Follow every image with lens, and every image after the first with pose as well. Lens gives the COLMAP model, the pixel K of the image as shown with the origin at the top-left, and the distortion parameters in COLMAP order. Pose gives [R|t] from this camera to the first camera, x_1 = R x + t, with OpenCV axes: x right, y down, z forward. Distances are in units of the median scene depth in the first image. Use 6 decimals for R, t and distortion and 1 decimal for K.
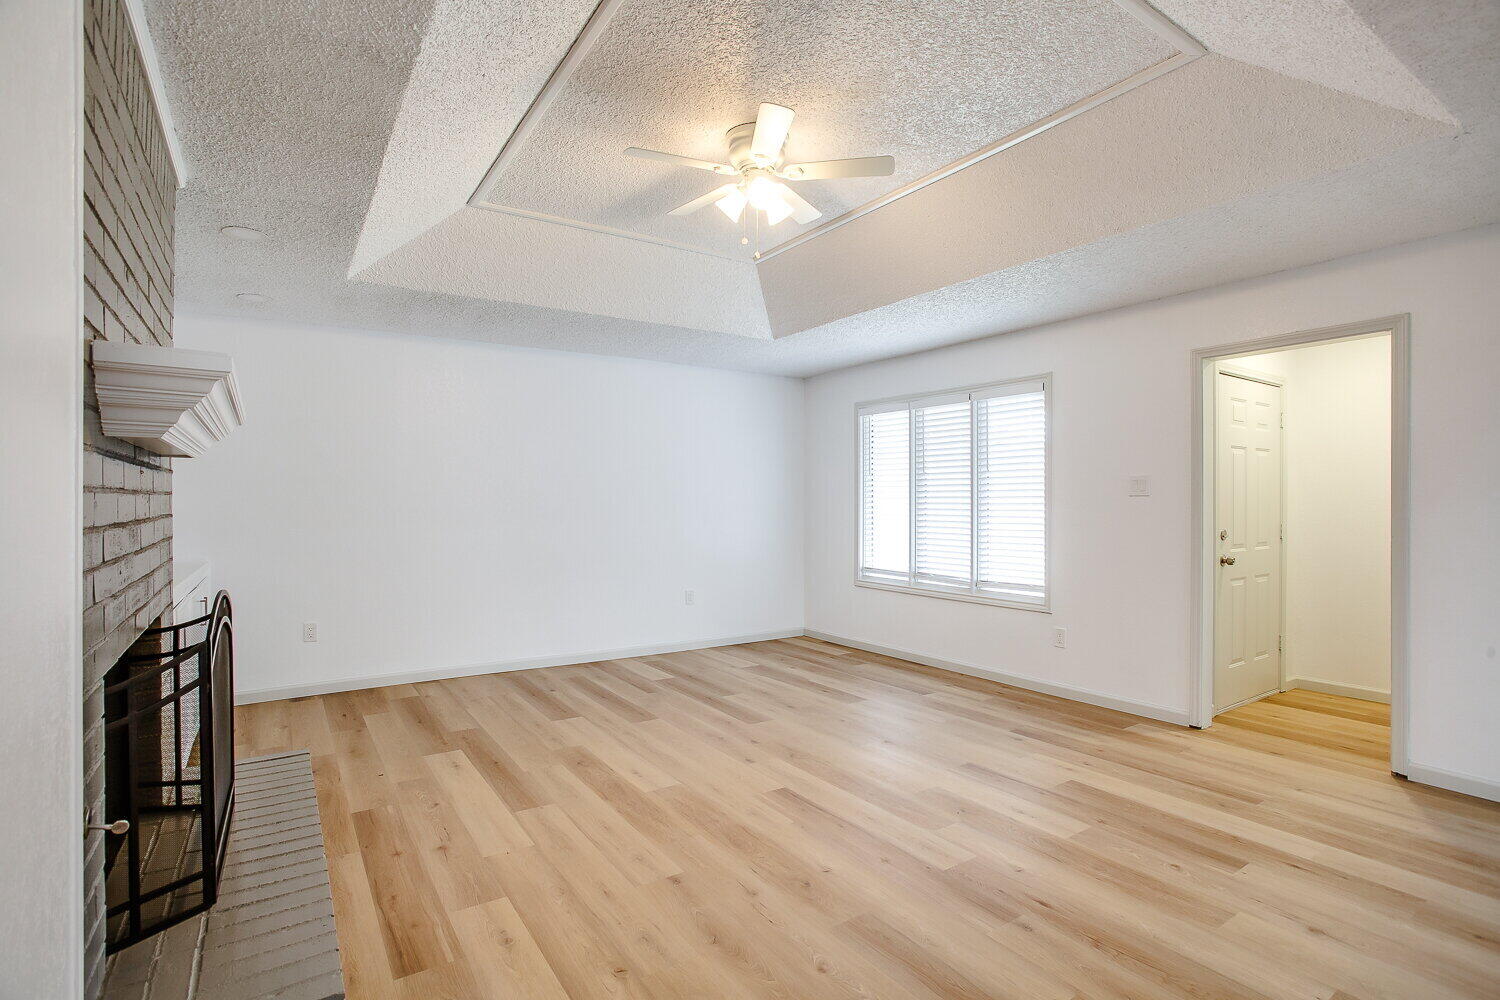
lens RADIAL K [[730.2, 0, 722.7], [0, 730.2, 510.0], [0, 0, 1]] dist [-0.057857, 0.022136]
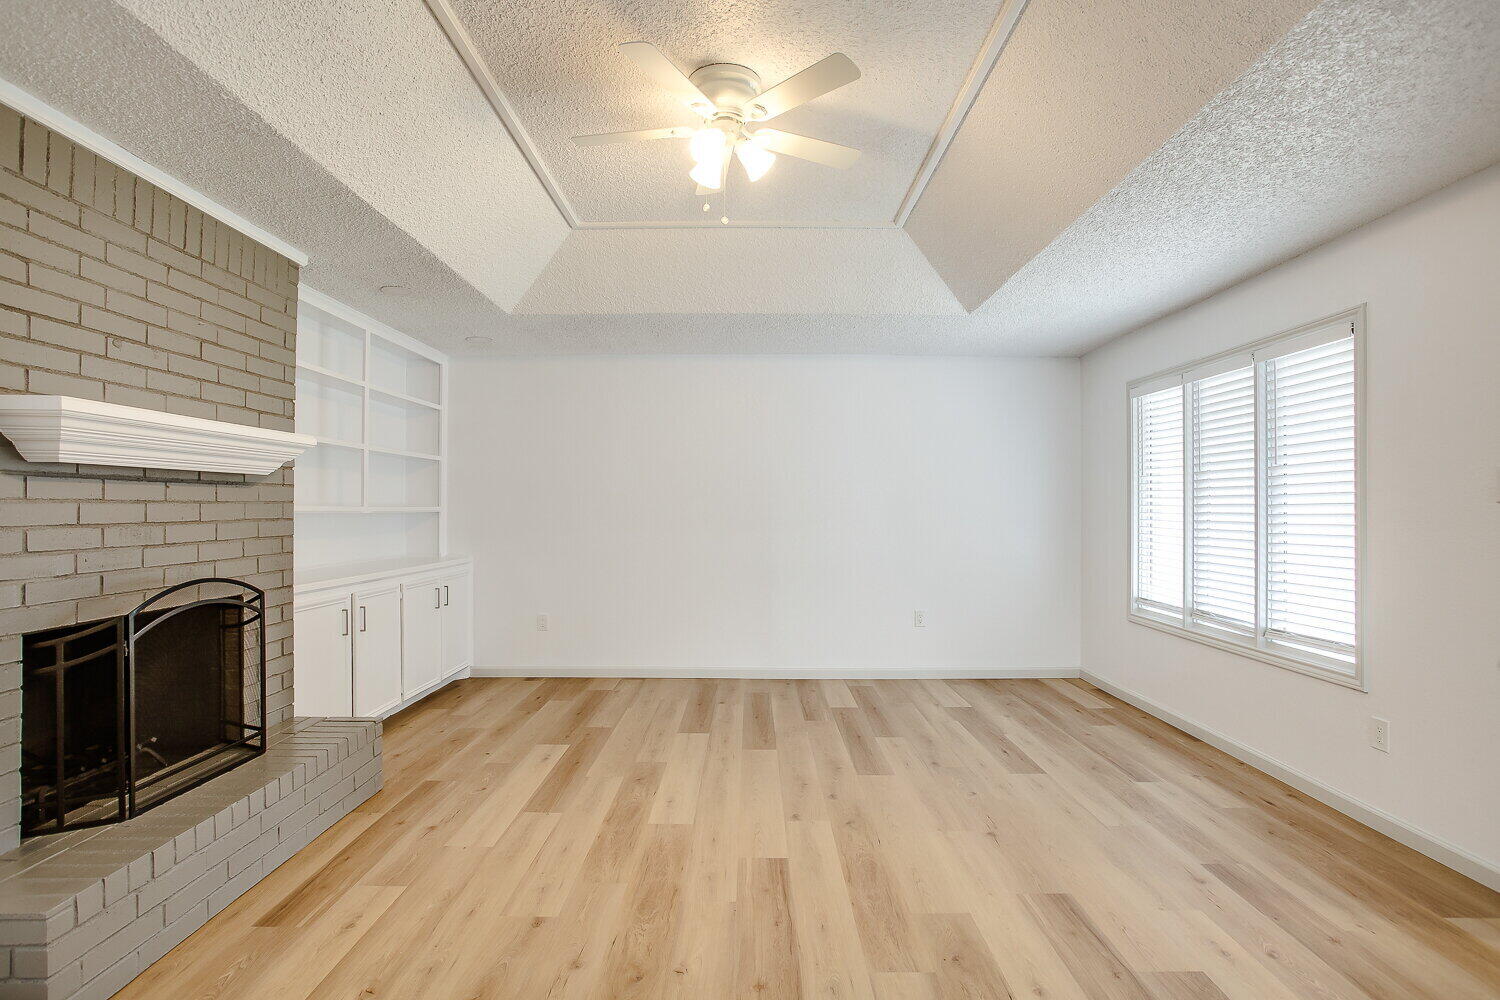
lens RADIAL K [[730.2, 0, 724.1], [0, 730.2, 500.9], [0, 0, 1]] dist [-0.057857, 0.022136]
pose [[0.832161, -0.005776, -0.554504, 0.350002], [-0.007353, 0.999743, -0.021449, -0.003269], [0.554485, 0.021926, 0.831905, 0.196925]]
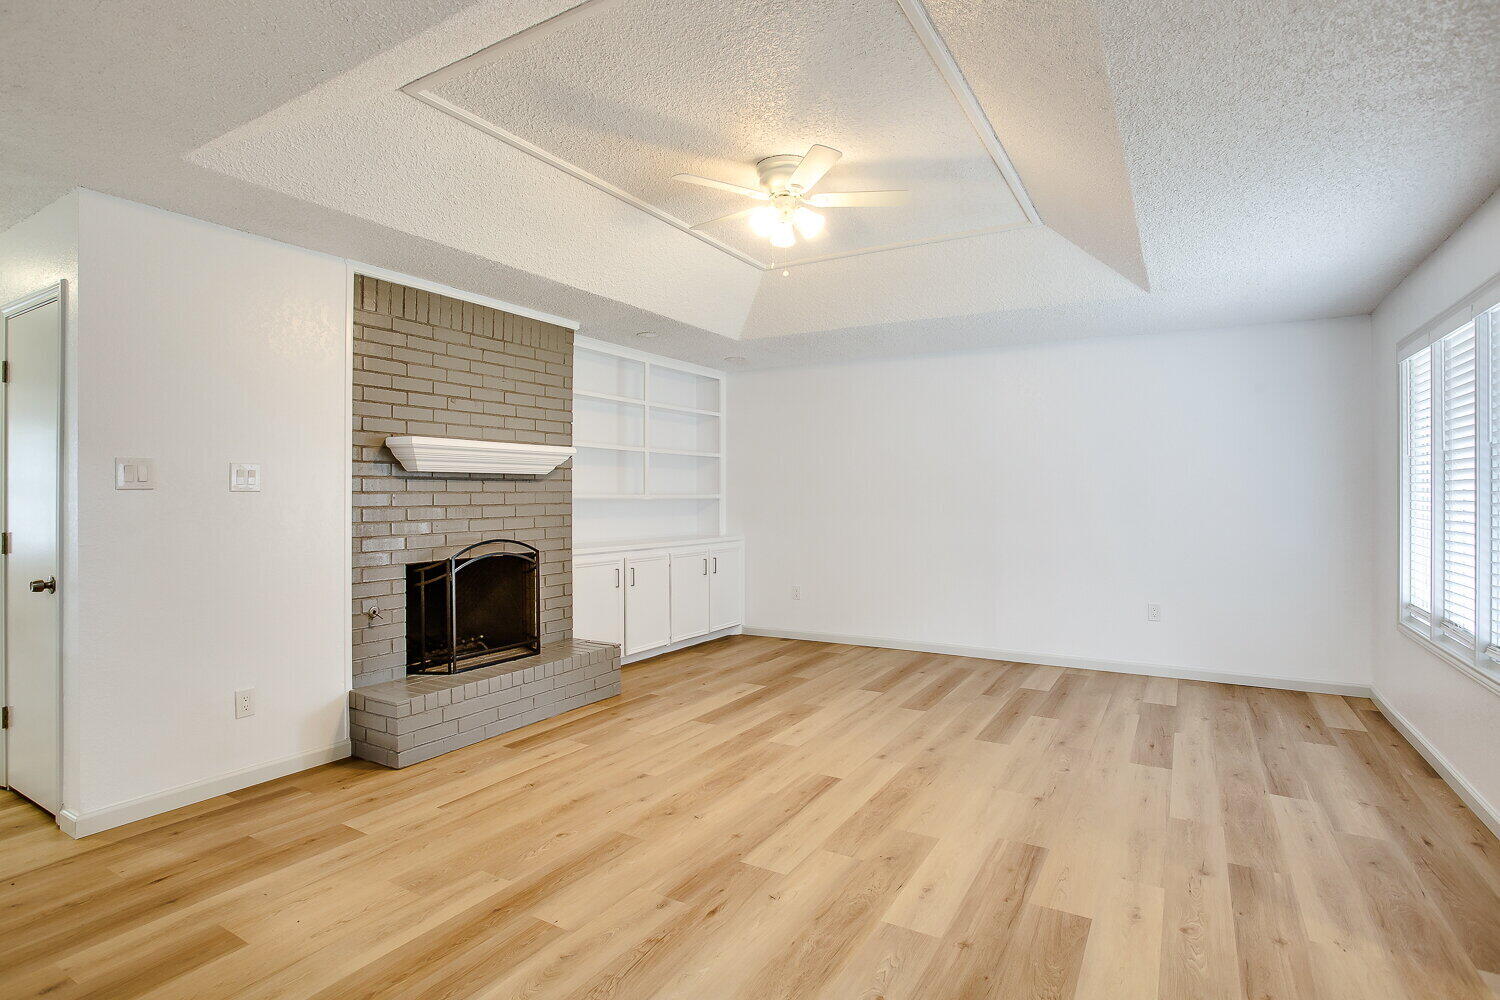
lens RADIAL K [[730.2, 0, 726.2], [0, 730.2, 490.6], [0, 0, 1]] dist [-0.057857, 0.022136]
pose [[0.440006, -0.006612, -0.897971, 0.674063], [-0.010644, 0.999864, -0.012578, -0.005354], [0.897932, 0.015092, 0.439876, 0.290639]]
